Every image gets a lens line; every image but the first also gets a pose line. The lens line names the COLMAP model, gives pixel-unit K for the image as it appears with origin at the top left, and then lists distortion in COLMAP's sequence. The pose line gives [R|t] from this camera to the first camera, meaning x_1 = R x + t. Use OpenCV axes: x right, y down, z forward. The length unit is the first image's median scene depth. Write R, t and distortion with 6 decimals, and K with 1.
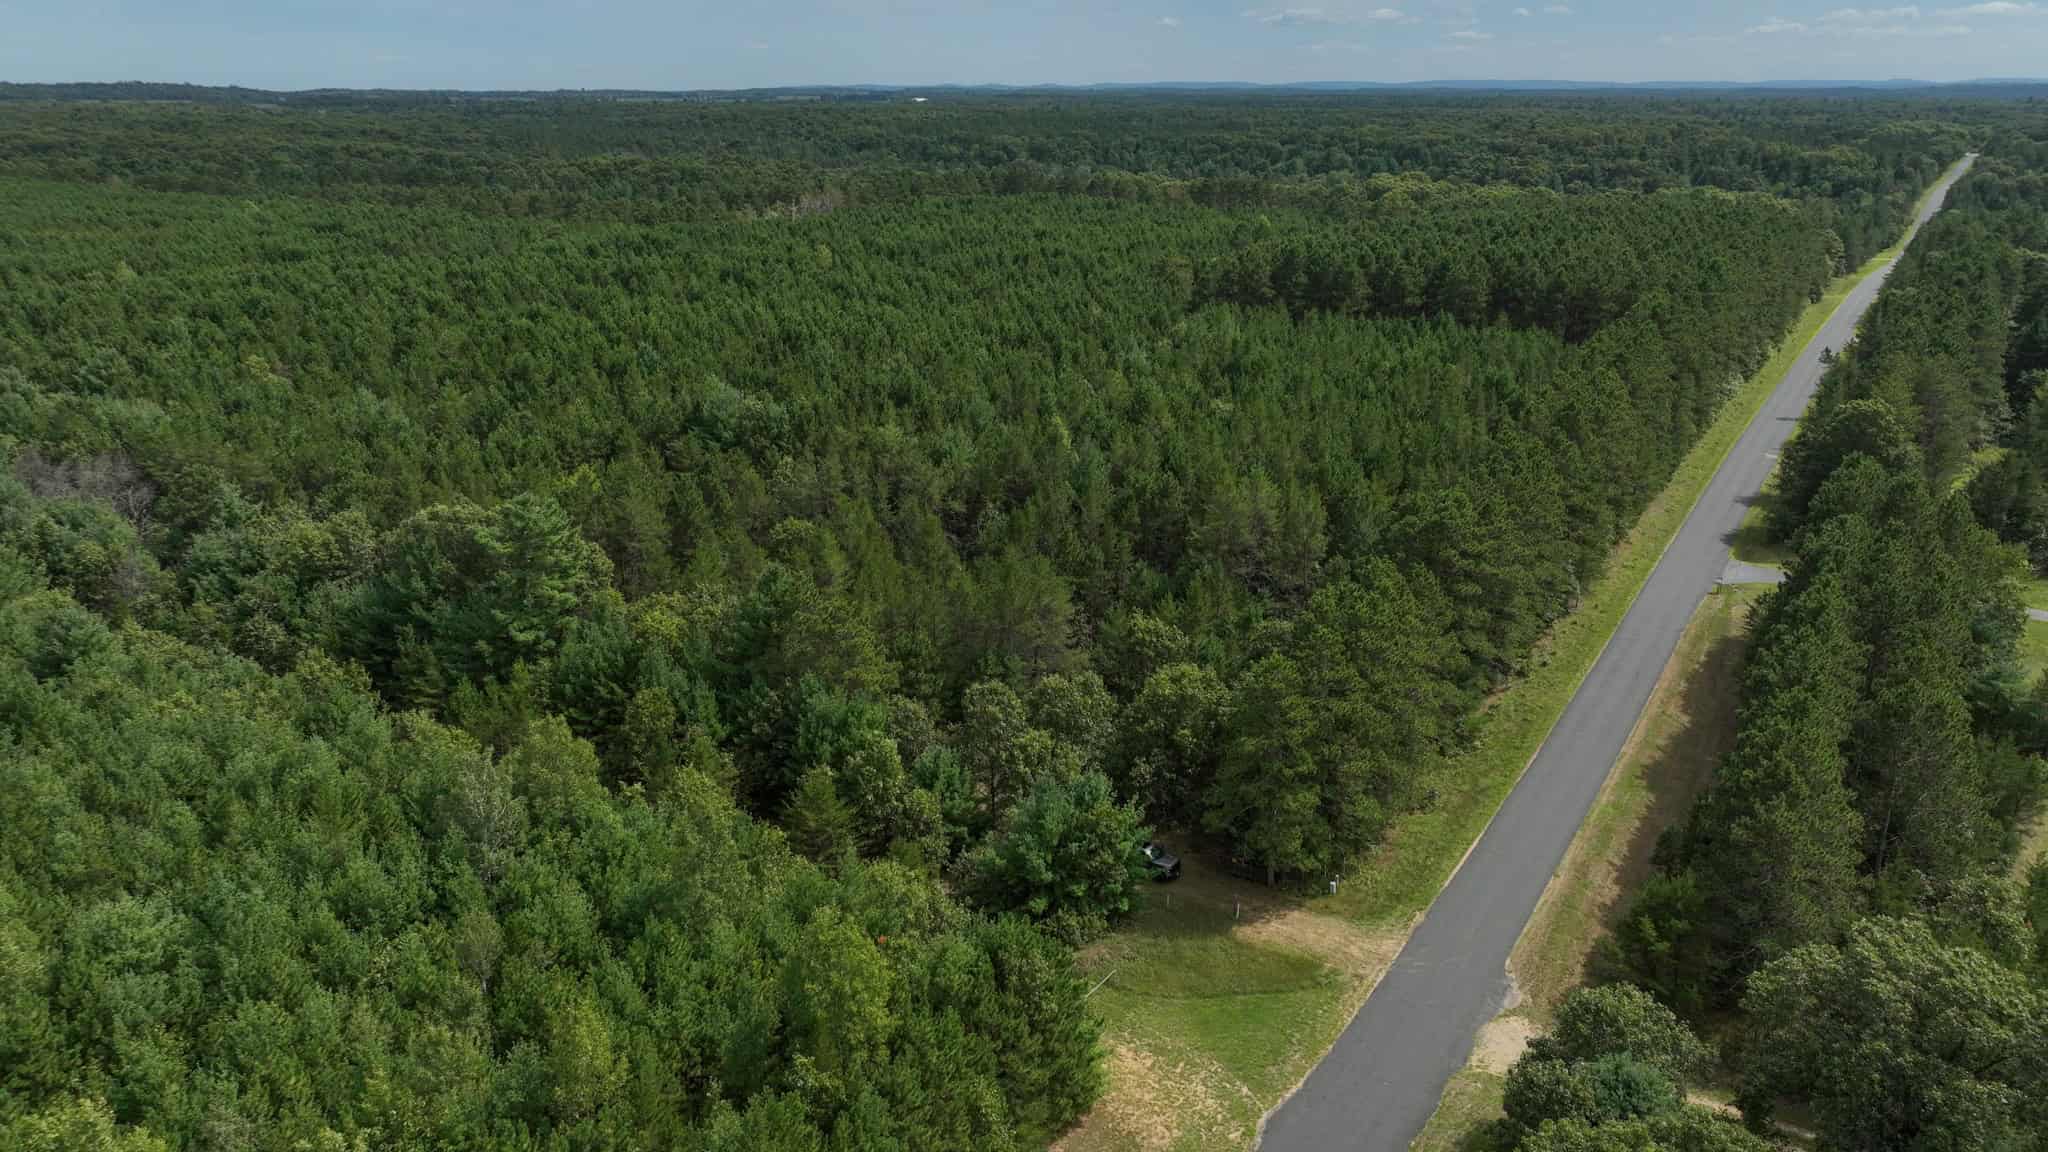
lens RADIAL K [[1425.3, 0, 1024.0], [0, 1425.3, 576.0], [0, 0, 1]] dist [0.003663, 0.005002]
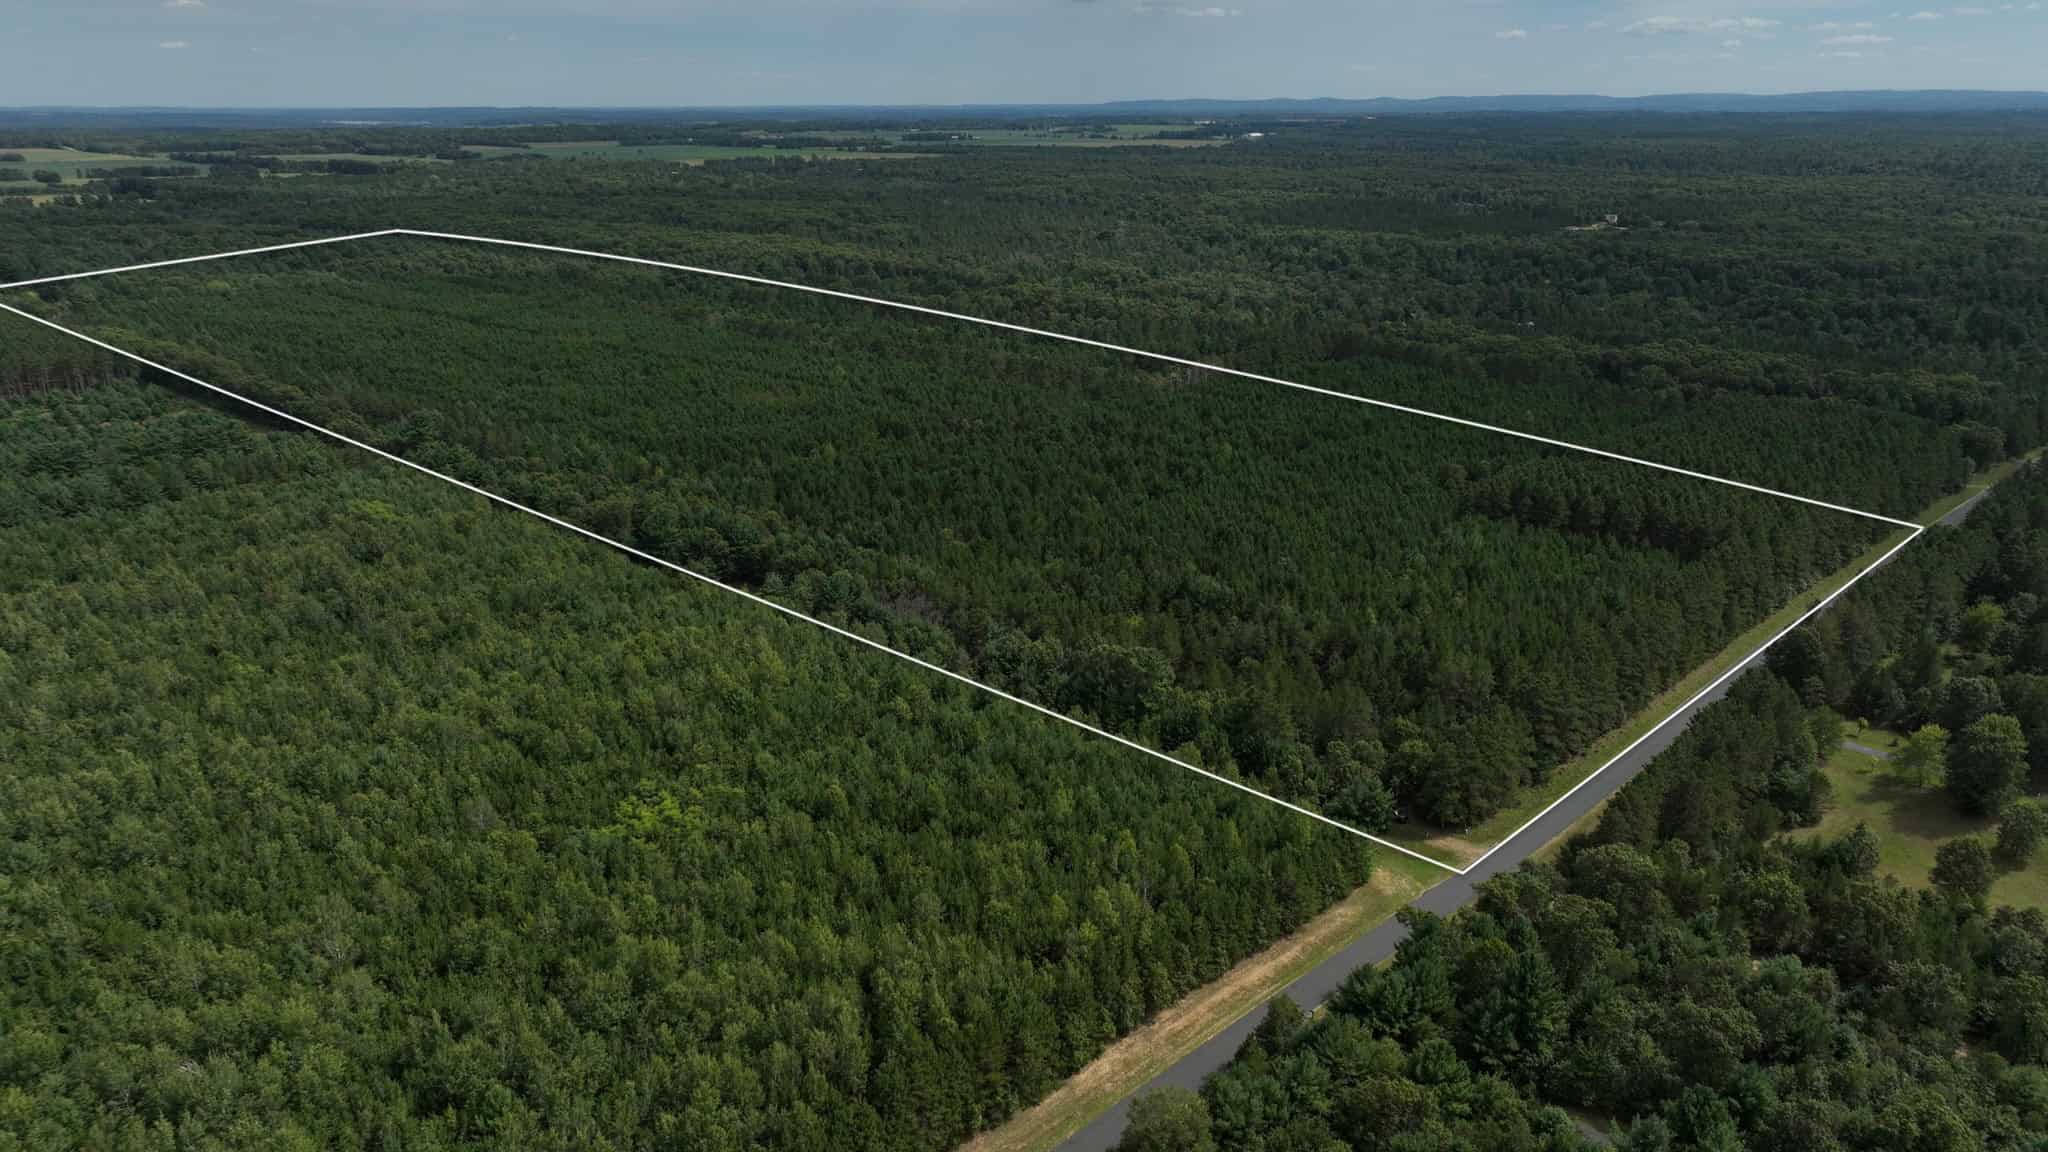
lens RADIAL K [[1397.5, 0, 1024.0], [0, 1397.5, 576.0], [0, 0, 1]] dist [0.008541, 0.005732]
pose [[0.975288, 0.064677, -0.211258, -0.053064], [-0.066316, 0.997798, -0.000673, -0.159241], [0.210749, 0.014667, 0.977430, -1.384415]]
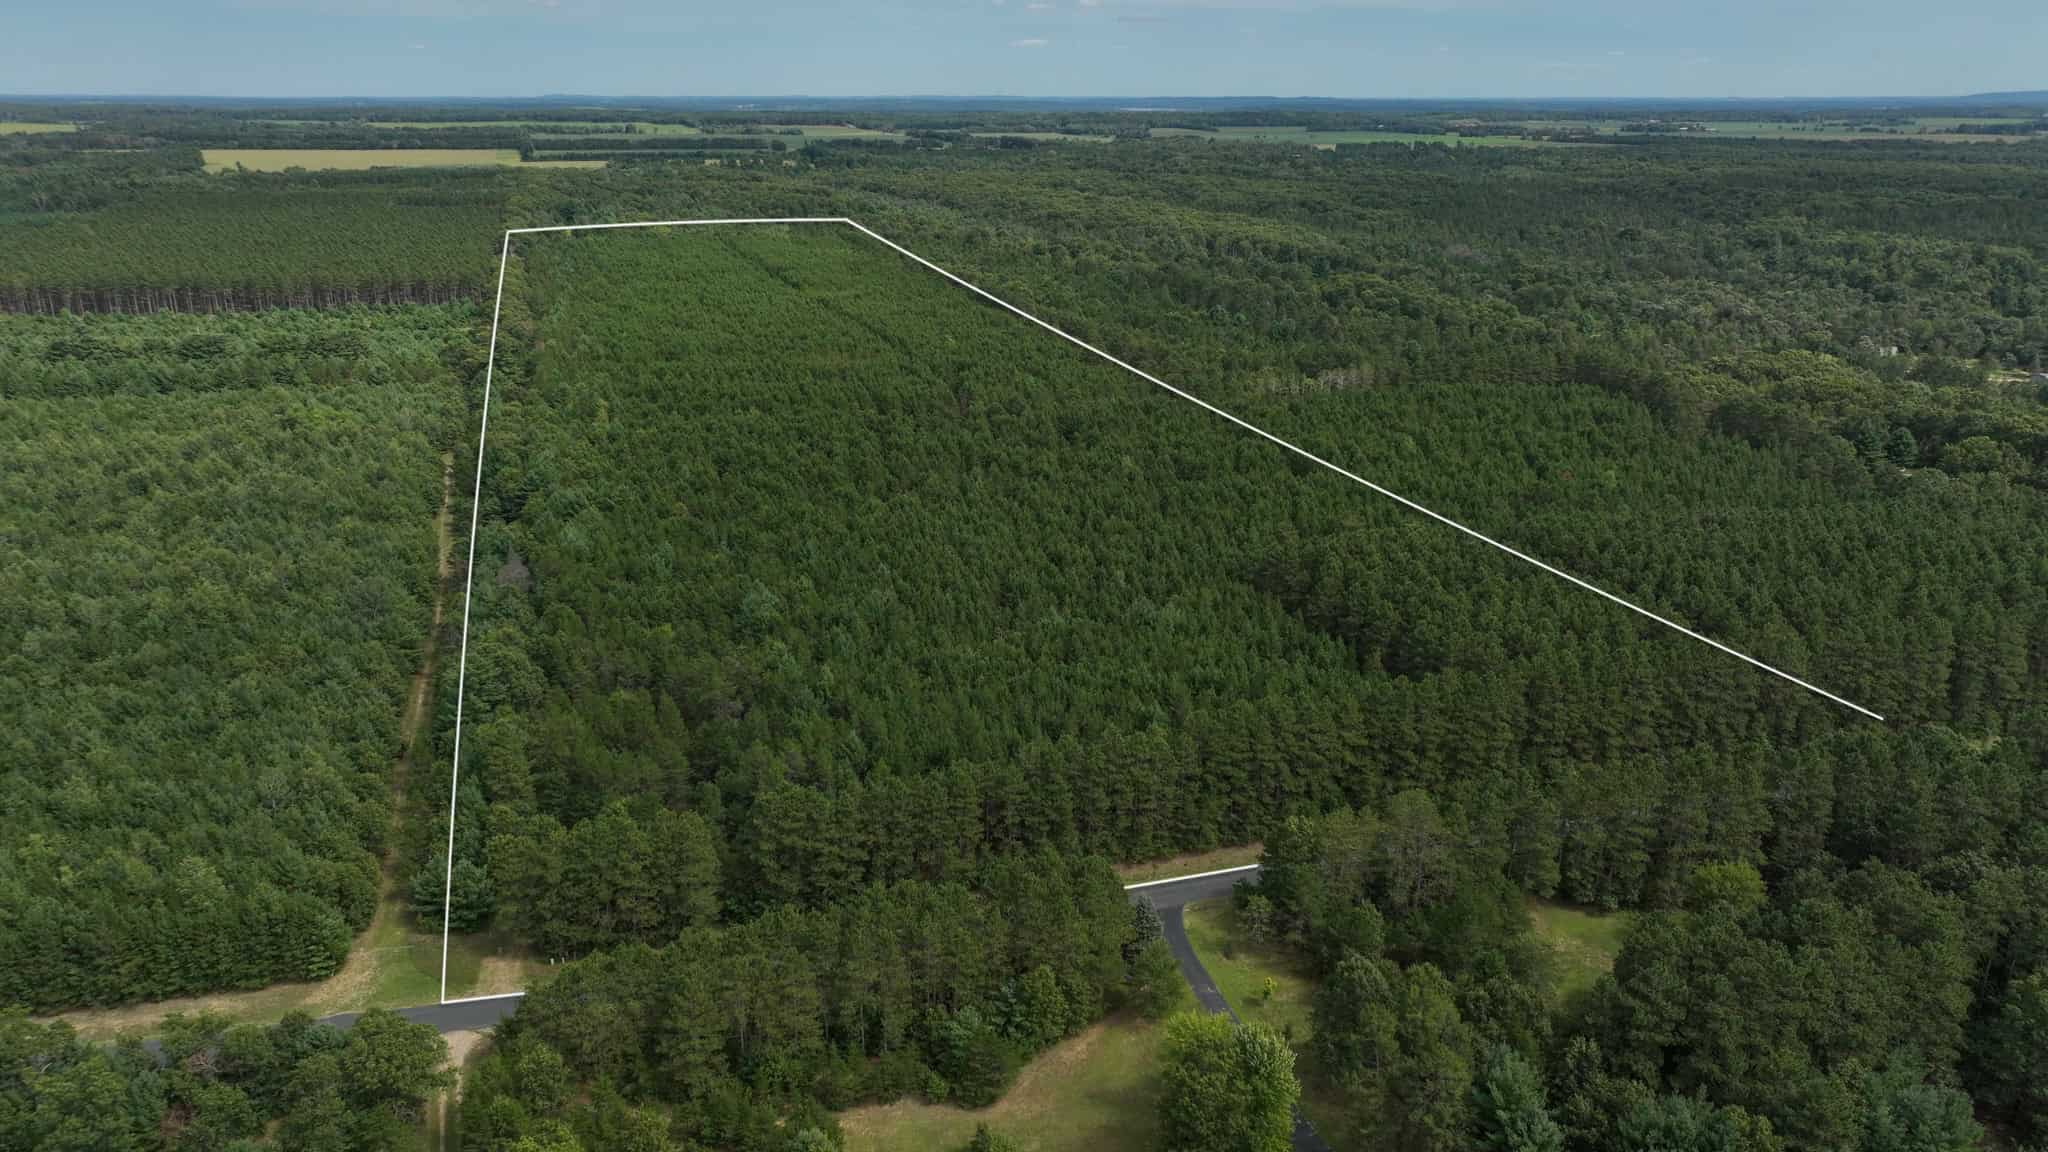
lens RADIAL K [[1416.7, 0, 1024.0], [0, 1416.7, 576.0], [0, 0, 1]] dist [-0.002143, 0.020769]
pose [[0.751120, 0.213601, -0.624654, 1.468513], [-0.218079, 0.973373, 0.070615, -0.469773], [0.623105, 0.083183, 0.777702, -0.131154]]
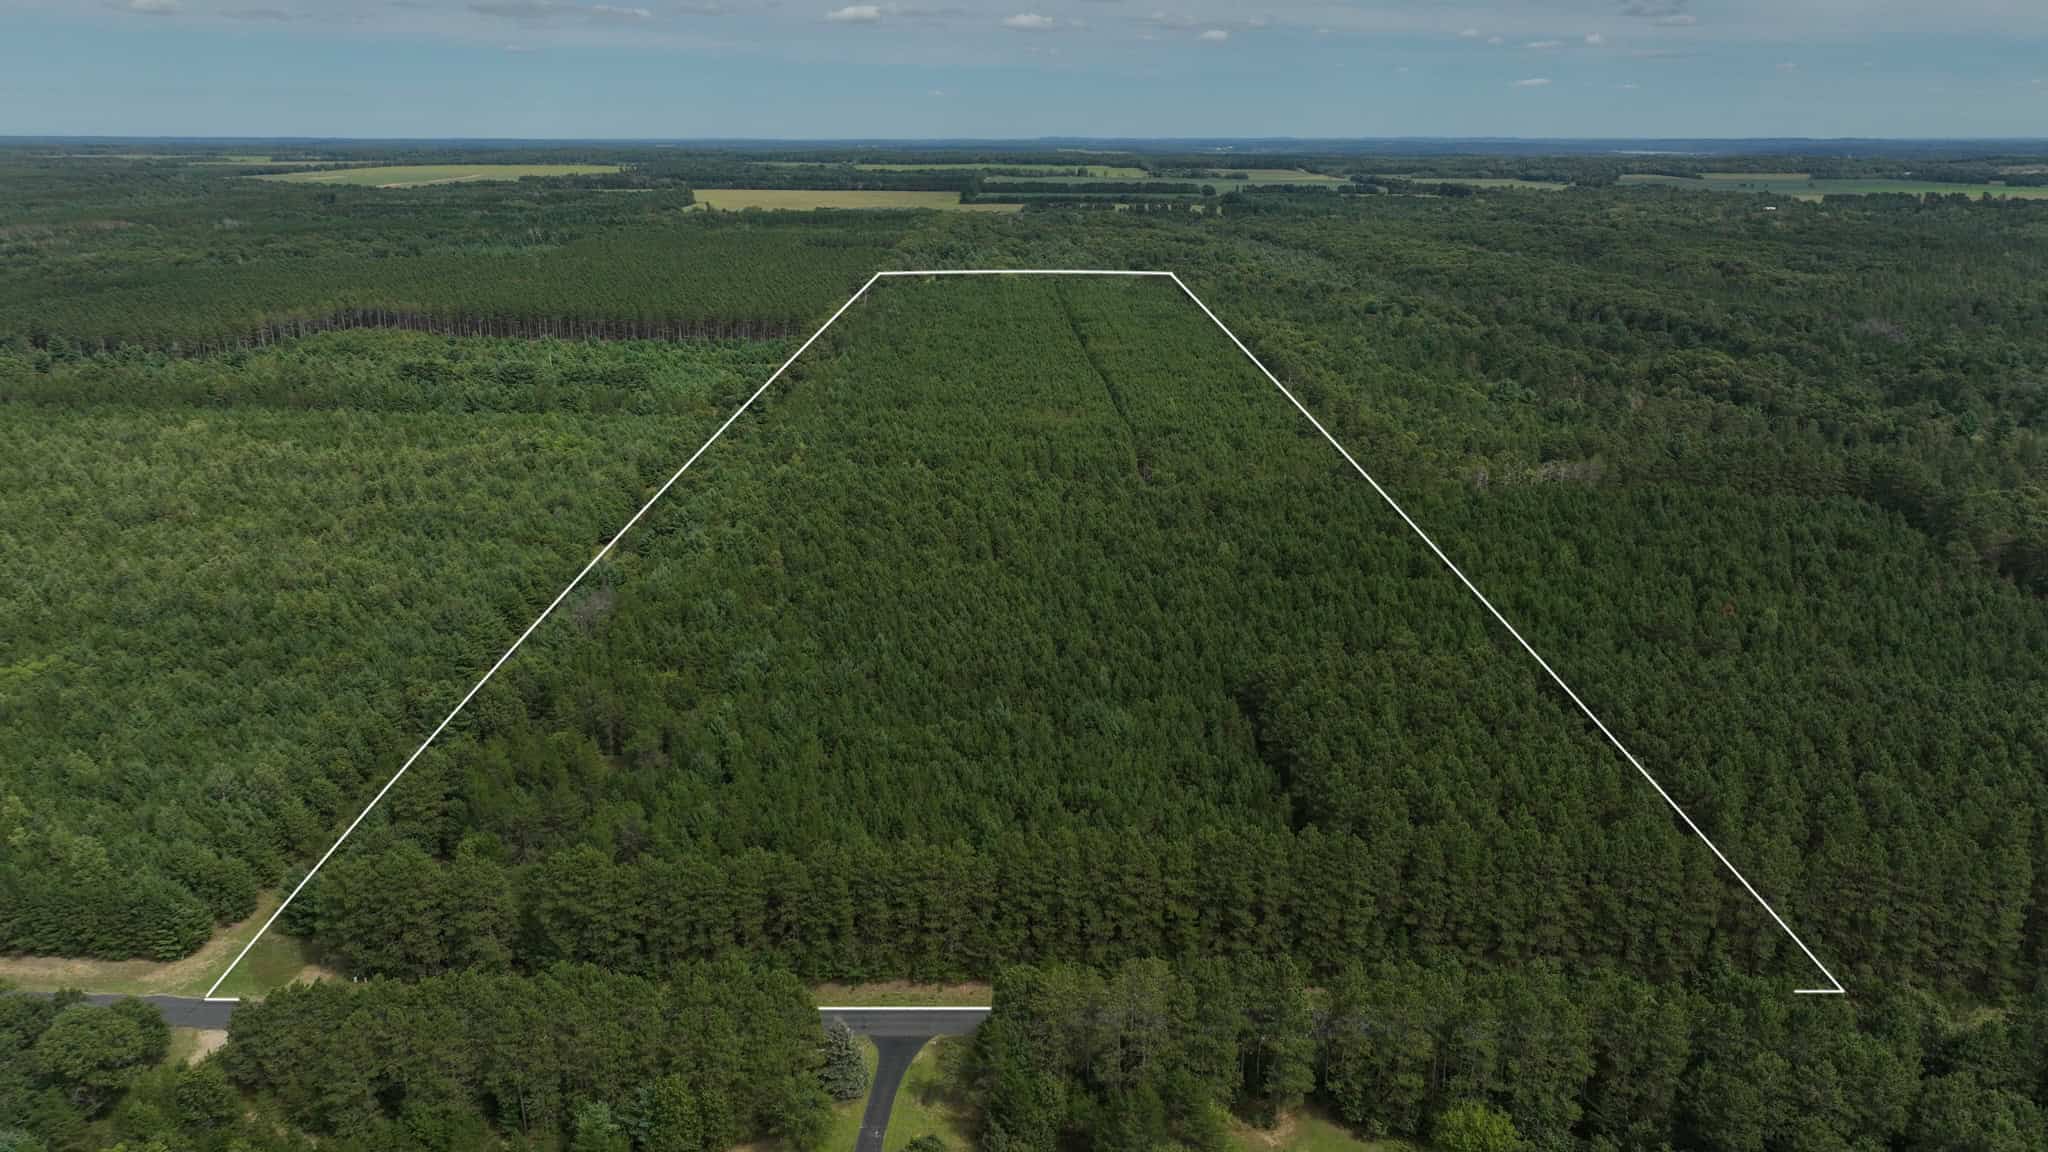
lens RADIAL K [[1416.7, 0, 1024.0], [0, 1416.7, 576.0], [0, 0, 1]] dist [-0.002143, 0.020769]
pose [[0.508900, 0.256007, -0.821876, 1.871546], [-0.284069, 0.951214, 0.120401, -0.724236], [0.812604, 0.172198, 0.556797, 0.426701]]
